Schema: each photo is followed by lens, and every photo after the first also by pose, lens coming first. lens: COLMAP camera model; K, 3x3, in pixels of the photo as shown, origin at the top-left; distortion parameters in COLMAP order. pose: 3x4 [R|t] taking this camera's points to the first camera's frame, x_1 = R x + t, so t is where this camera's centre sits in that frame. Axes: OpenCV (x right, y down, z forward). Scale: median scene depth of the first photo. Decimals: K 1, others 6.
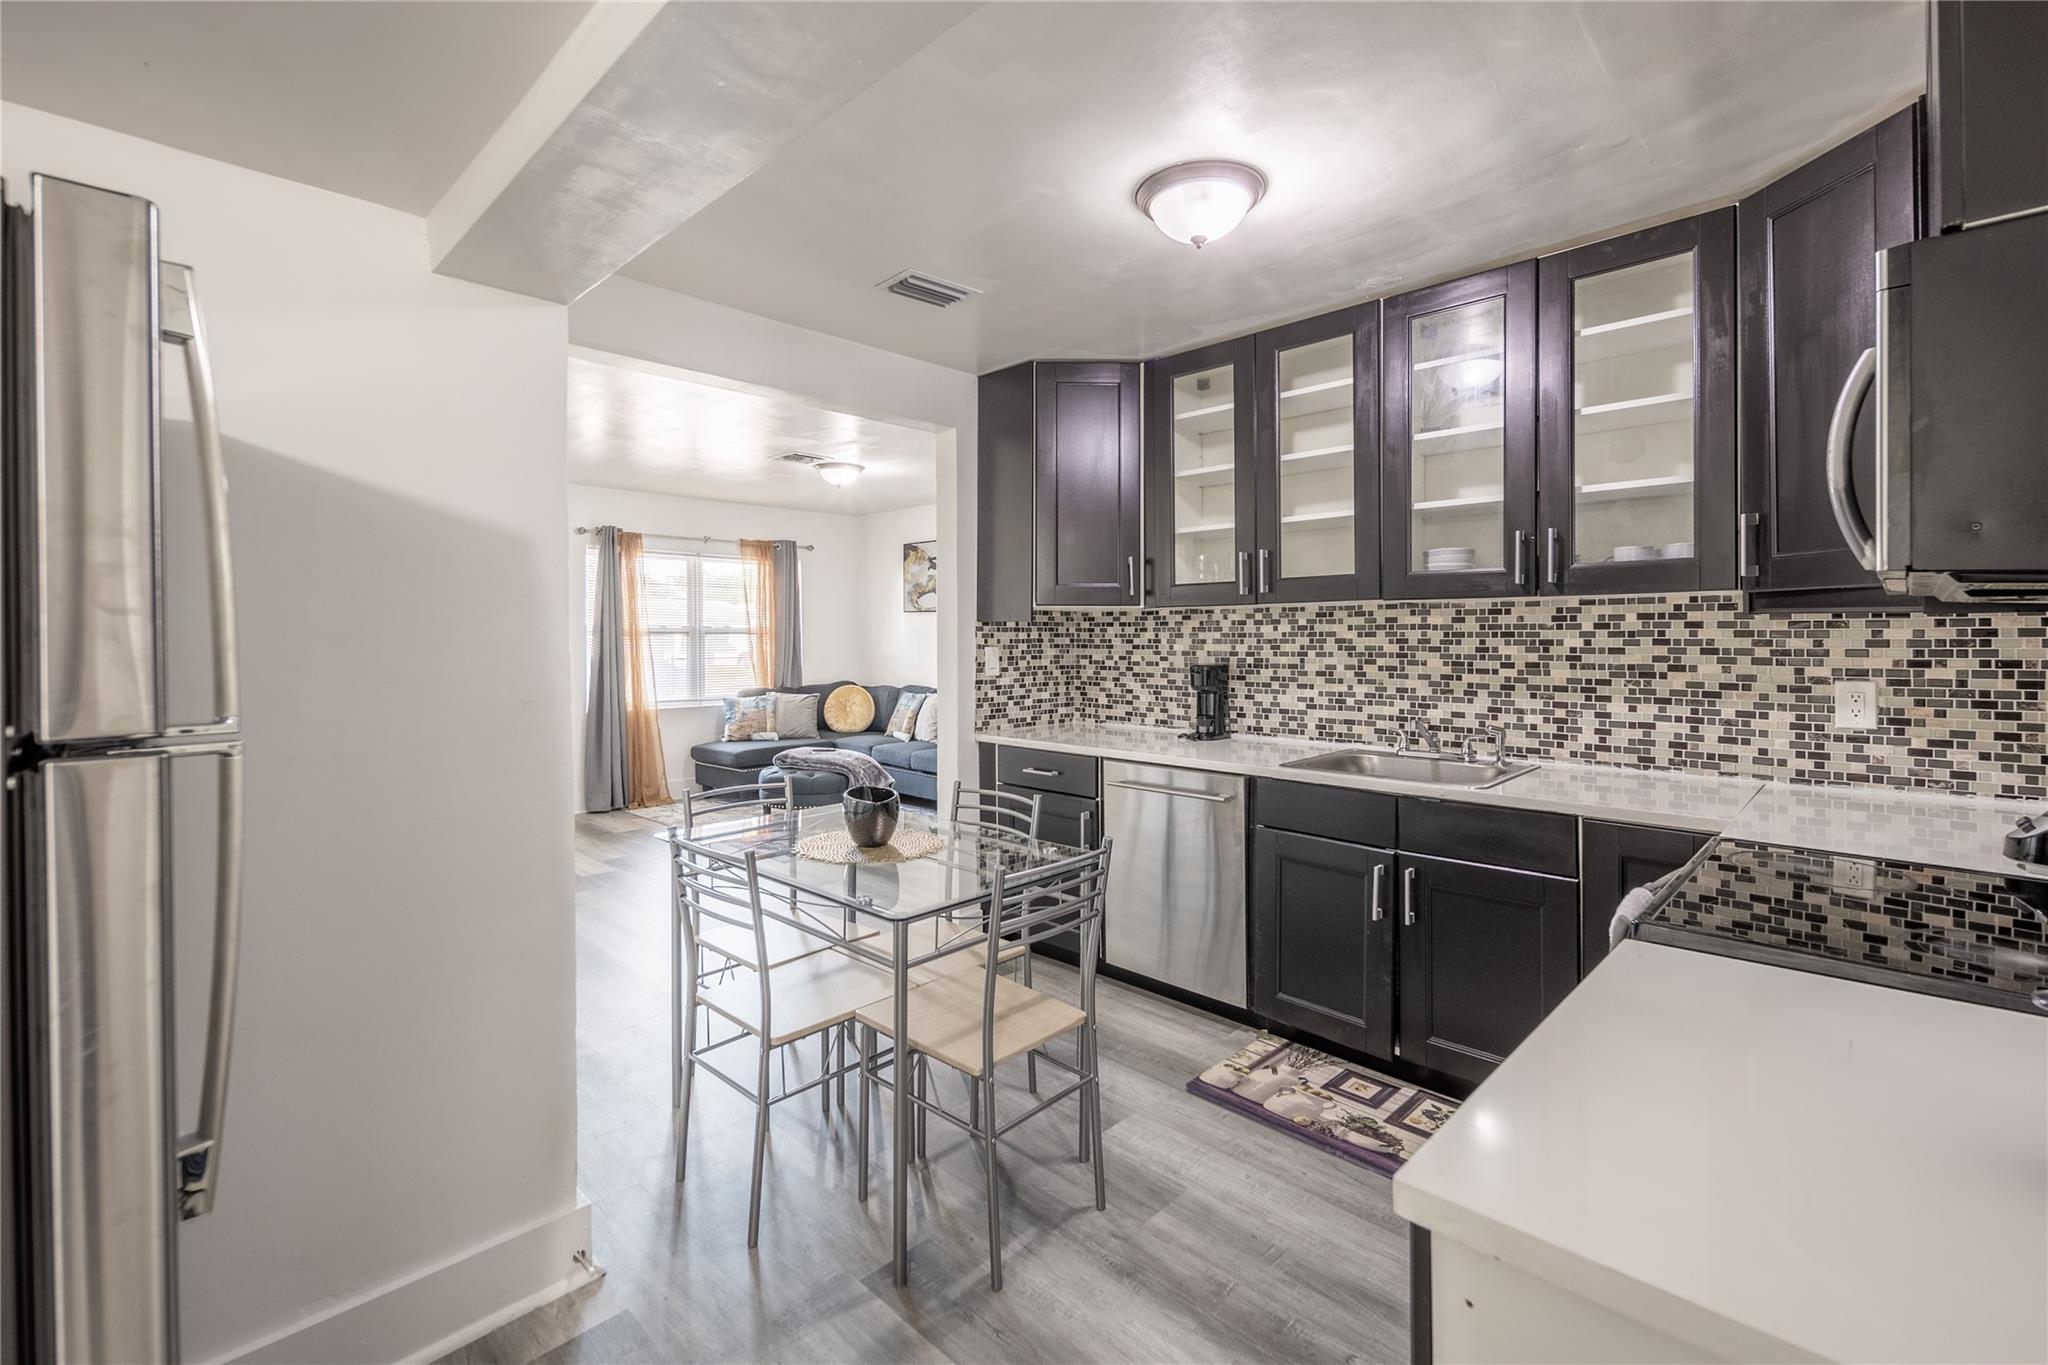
lens RADIAL K [[896.2, 0, 1029.5], [0, 896.2, 664.5], [0, 0, 1]] dist [0.002840, 0.000112]
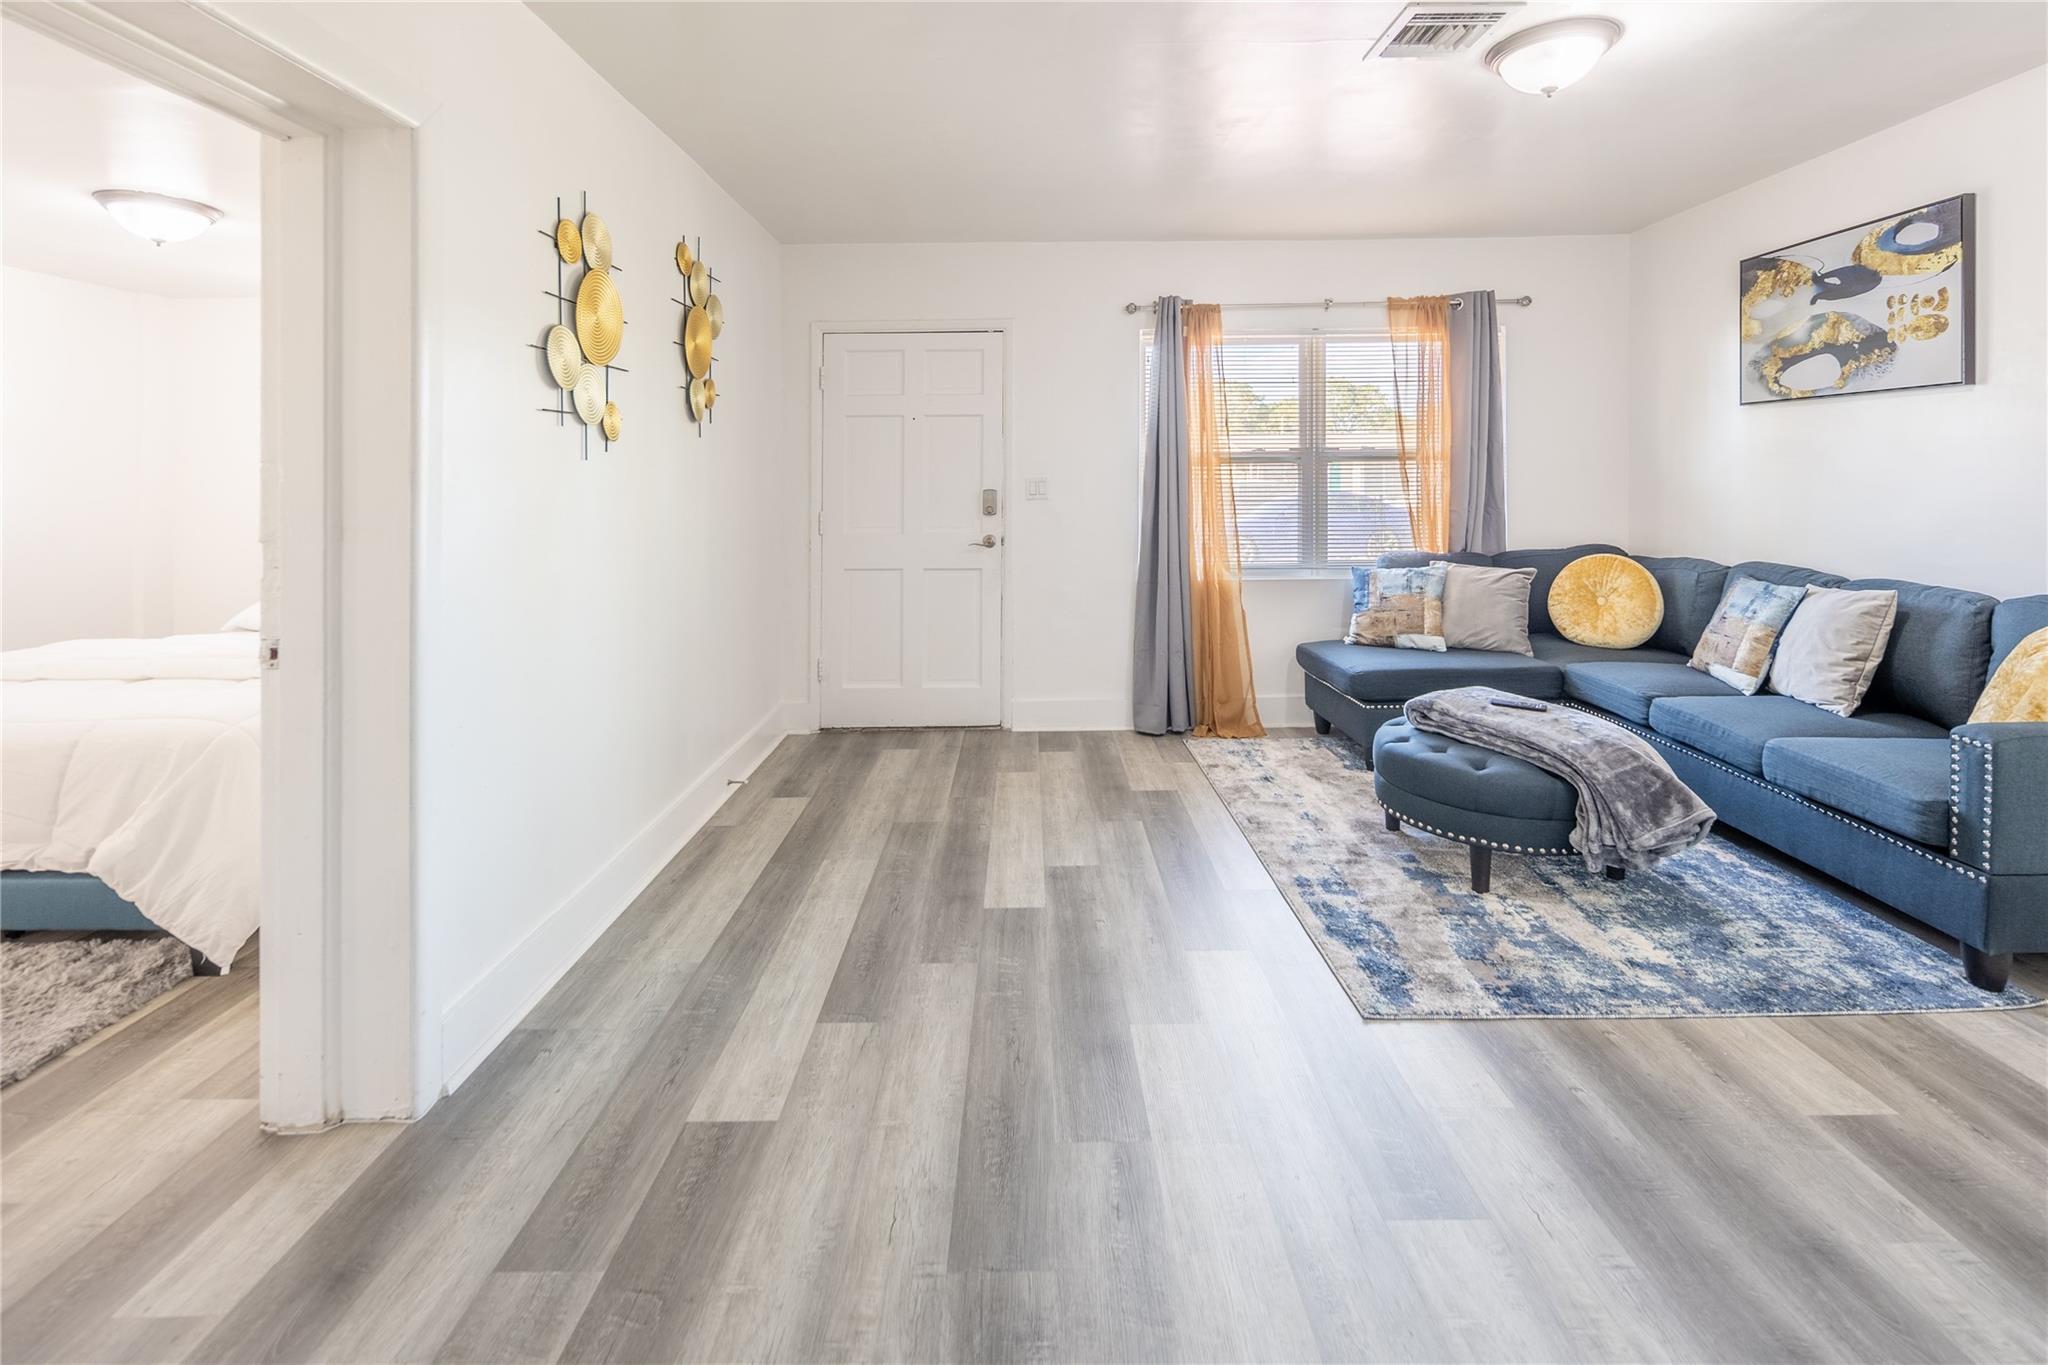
lens RADIAL K [[906.9, 0, 1008.9], [0, 906.9, 485.3], [0, 0, 1]] dist [0.002719, -0.001397]
pose [[0.686350, -0.001859, -0.727269, -0.215360], [-0.013408, 0.999794, -0.015209, -0.016380], [0.727148, 0.020190, 0.686184, 1.486034]]
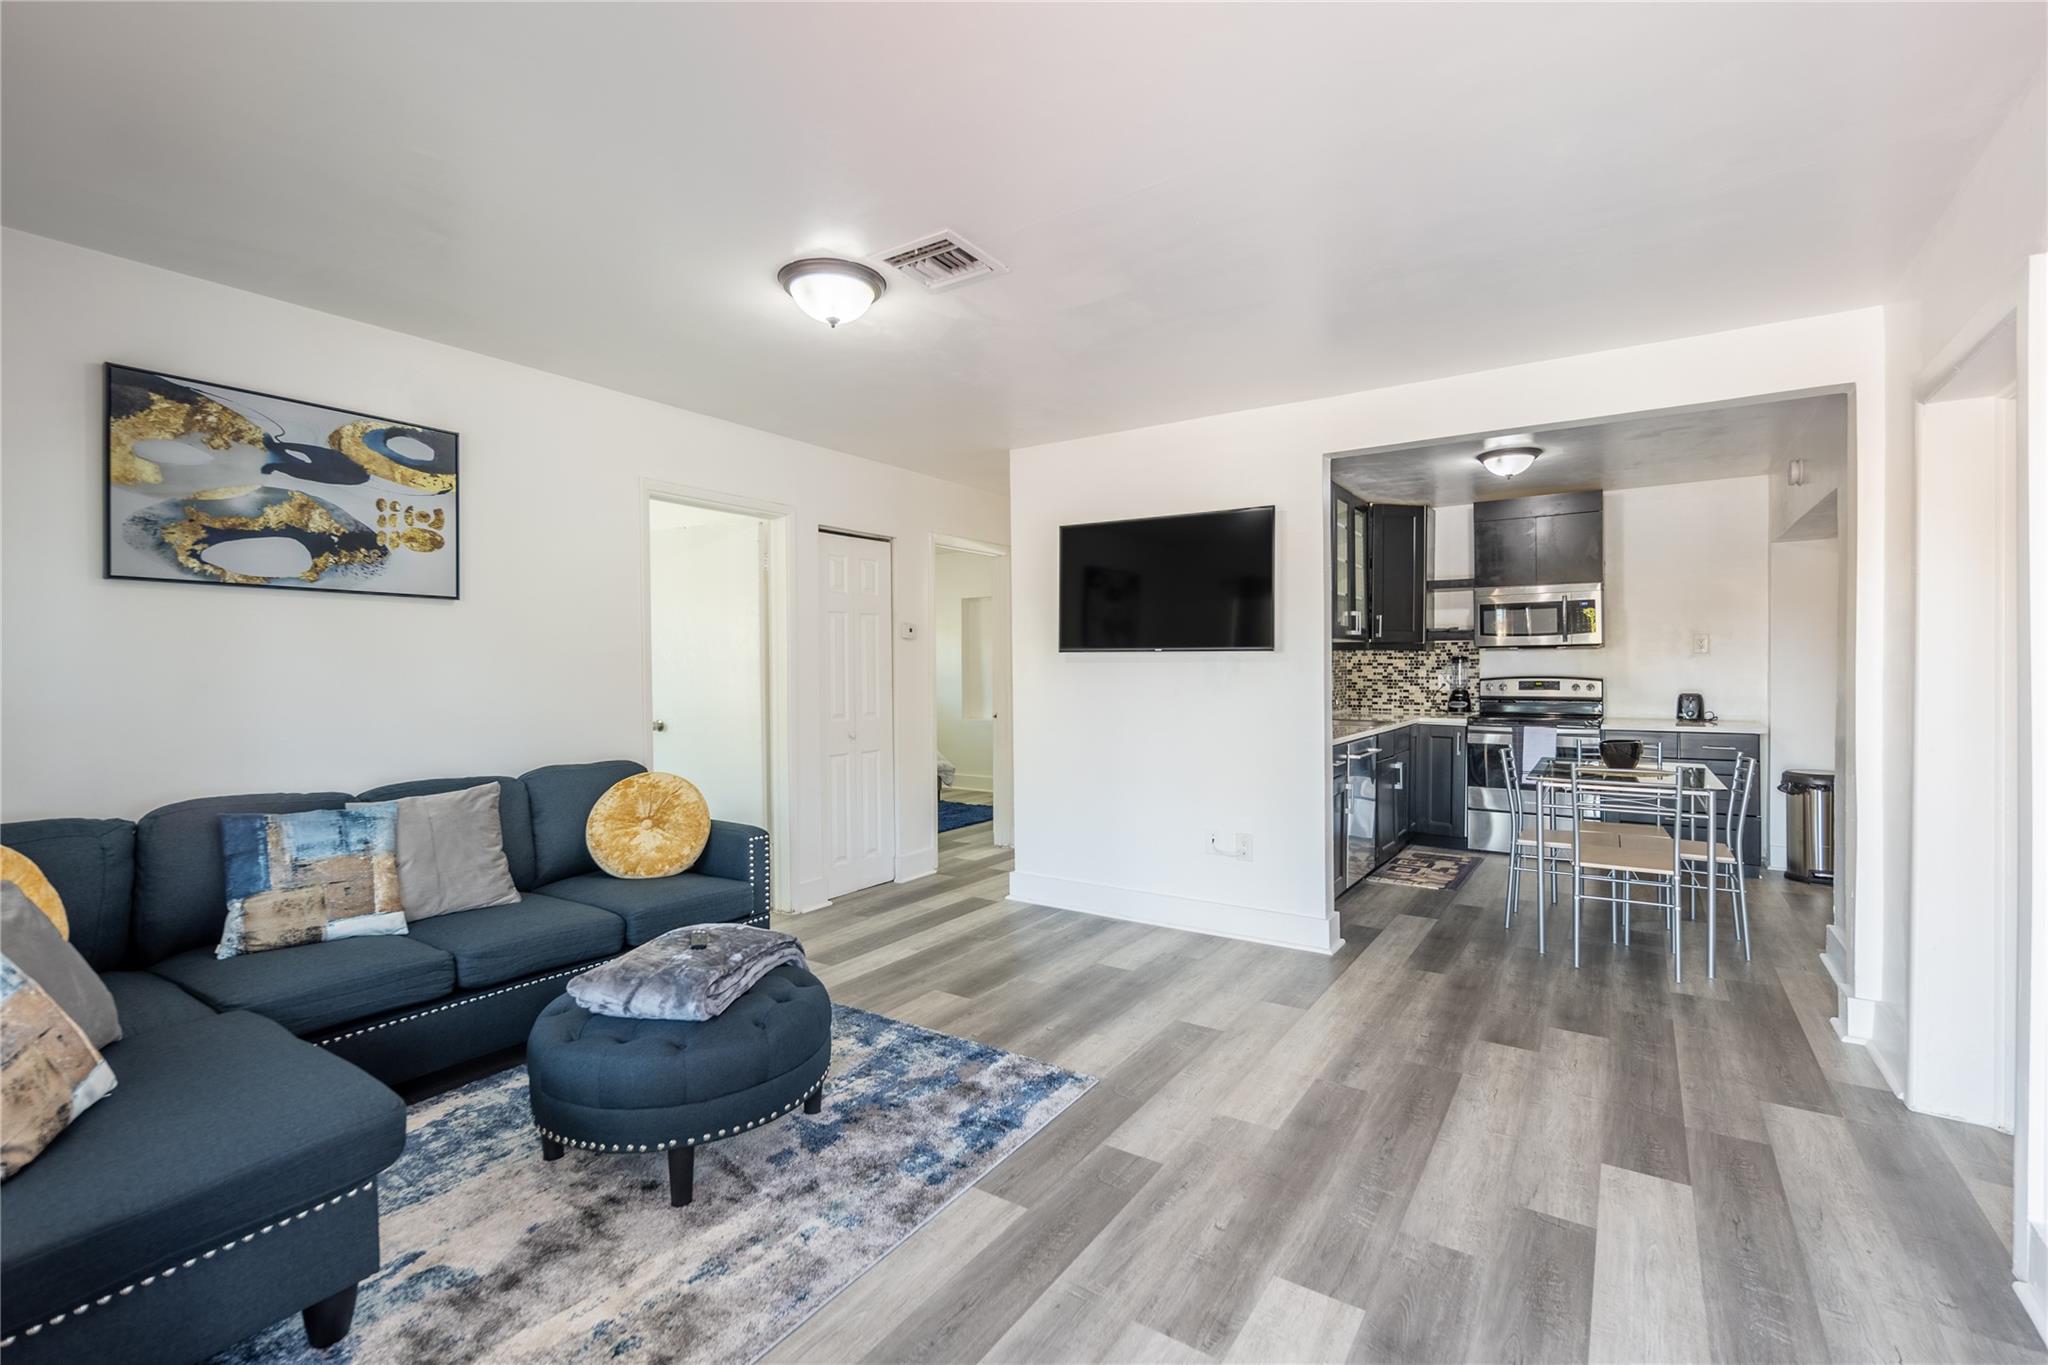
lens RADIAL K [[907.2, 0, 1030.4], [0, 907.2, 682.8], [0, 0, 1]] dist [0.017282, -0.008520]
pose [[-0.190799, -0.012632, 0.981548, -1.946251], [0.041408, 0.998924, 0.020905, -0.056263], [-0.980755, 0.044633, -0.190070, 2.796026]]
